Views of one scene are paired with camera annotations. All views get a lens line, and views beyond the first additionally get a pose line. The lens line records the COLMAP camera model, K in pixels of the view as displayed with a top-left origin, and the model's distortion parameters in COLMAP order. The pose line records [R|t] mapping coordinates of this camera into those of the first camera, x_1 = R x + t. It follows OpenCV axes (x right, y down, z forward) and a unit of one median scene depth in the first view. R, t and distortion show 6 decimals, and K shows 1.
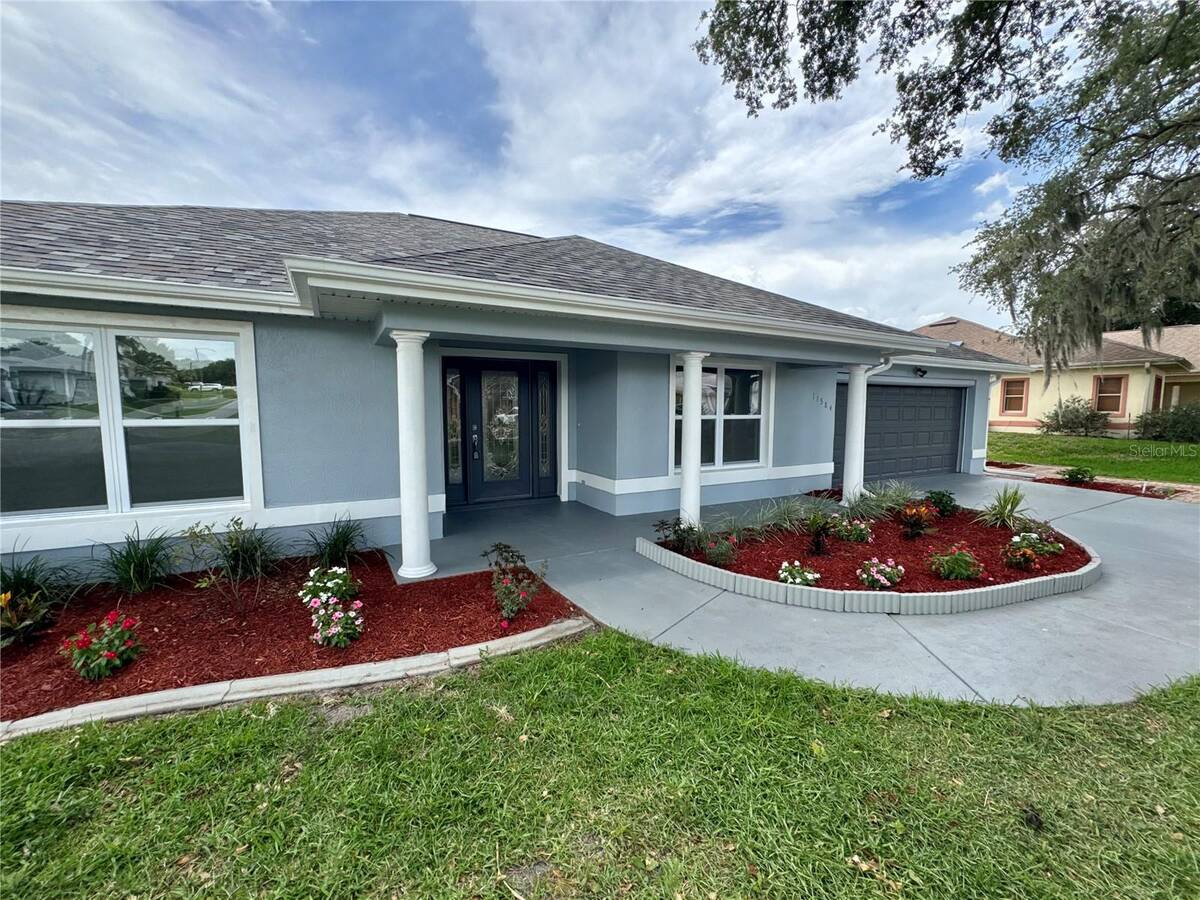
lens RADIAL K [[476.8, 0, 602.1], [0, 476.8, 457.5], [0, 0, 1]] dist [-0.001897, -0.000187]
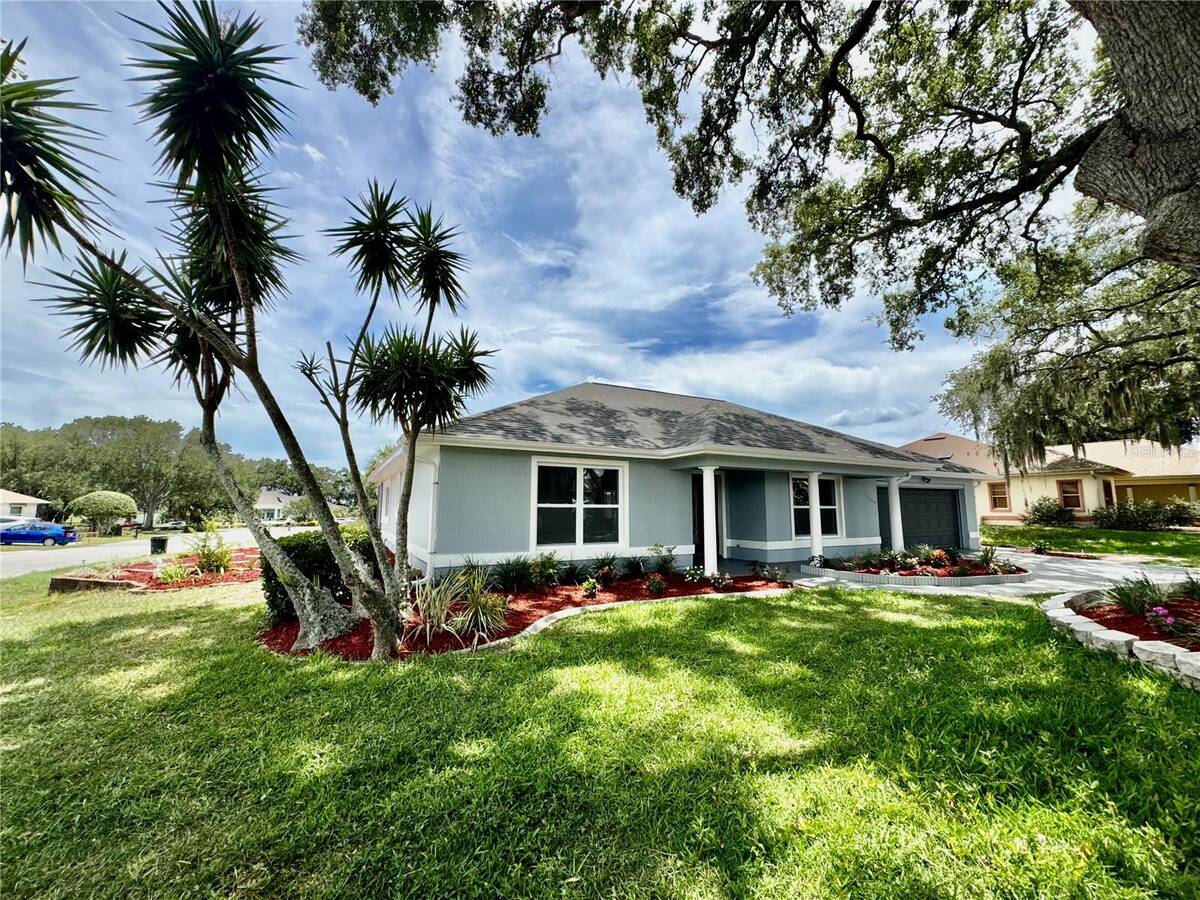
lens RADIAL K [[479.5, 0, 600.0], [0, 479.5, 450.0], [0, 0, 1]] dist [0.002301, -0.000132]
pose [[0.999993, -0.001705, 0.003286, -0.321421], [0.002407, 0.973855, -0.227157, 0.063437], [-0.002813, 0.227164, 0.973853, -0.436667]]
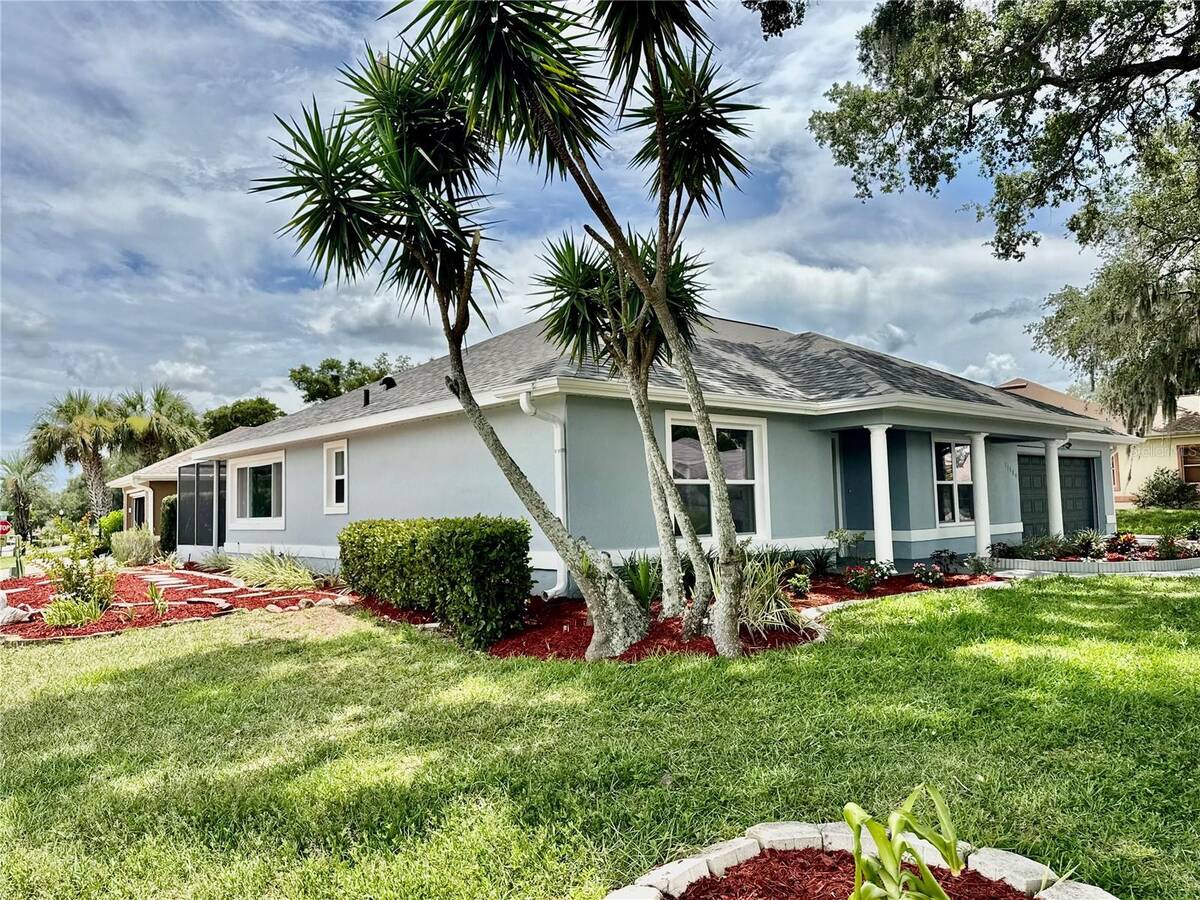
lens RADIAL K [[848.9, 0, 603.9], [0, 848.9, 448.9], [0, 0, 1]] dist [0.060267, -0.072189]
pose [[0.972163, -0.011919, 0.234002, -0.699296], [0.052773, 0.984182, -0.169116, 0.094279], [-0.228285, 0.176758, 0.957415, -0.559804]]
